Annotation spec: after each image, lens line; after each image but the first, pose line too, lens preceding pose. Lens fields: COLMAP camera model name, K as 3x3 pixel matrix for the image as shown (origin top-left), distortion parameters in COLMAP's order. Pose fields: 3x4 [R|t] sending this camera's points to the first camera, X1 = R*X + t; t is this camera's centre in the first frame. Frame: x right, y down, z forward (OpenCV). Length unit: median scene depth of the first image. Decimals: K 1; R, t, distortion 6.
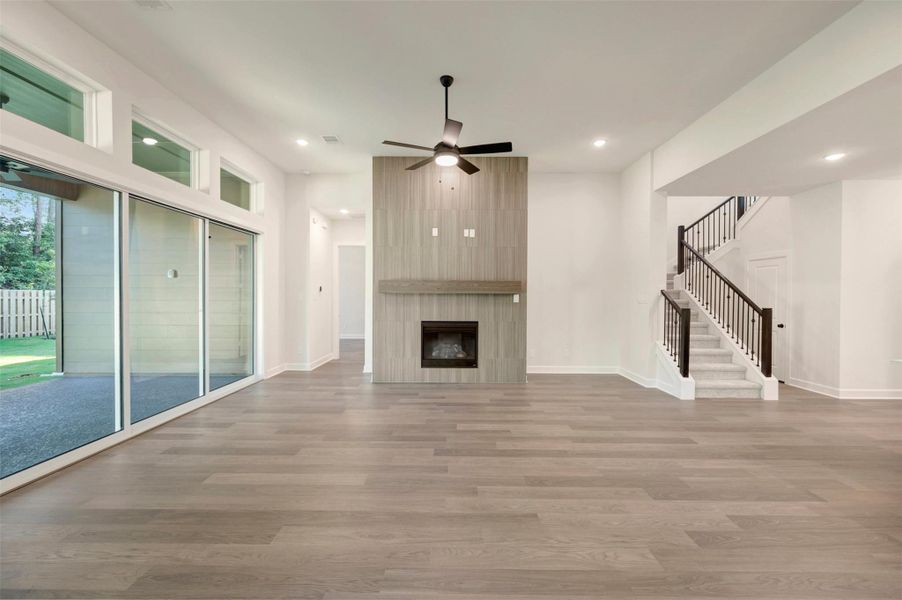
lens RADIAL K [[362.0, 0, 470.1], [0, 362.0, 297.8], [0, 0, 1]] dist [0.001982, 0.000361]
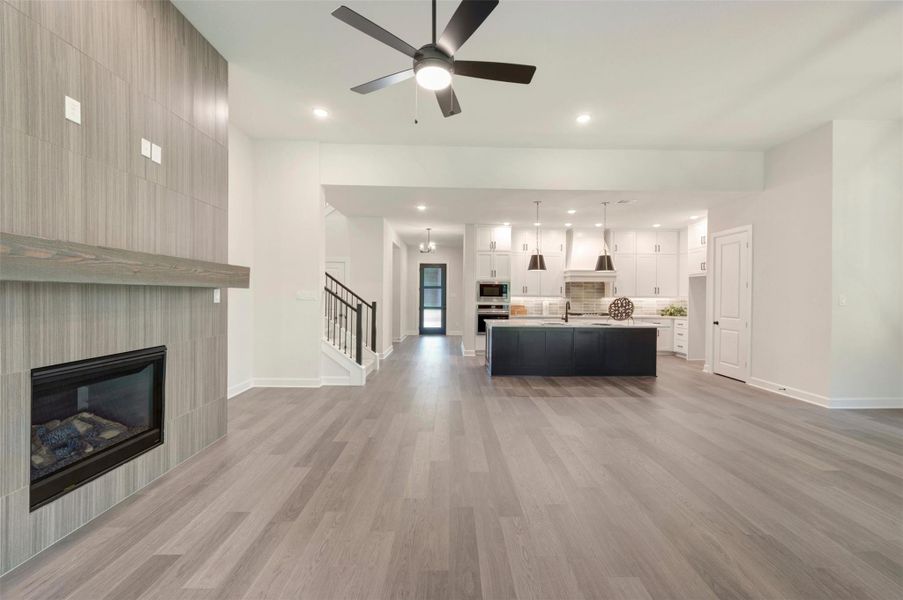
lens RADIAL K [[362.4, 0, 439.5], [0, 362.4, 297.8], [0, 0, 1]] dist [0.001982, 0.000361]
pose [[0.012105, -0.014520, 0.999821, -0.449760], [-0.007445, 0.999866, 0.014611, -0.006332], [-0.999899, -0.007620, 0.011995, 0.635616]]
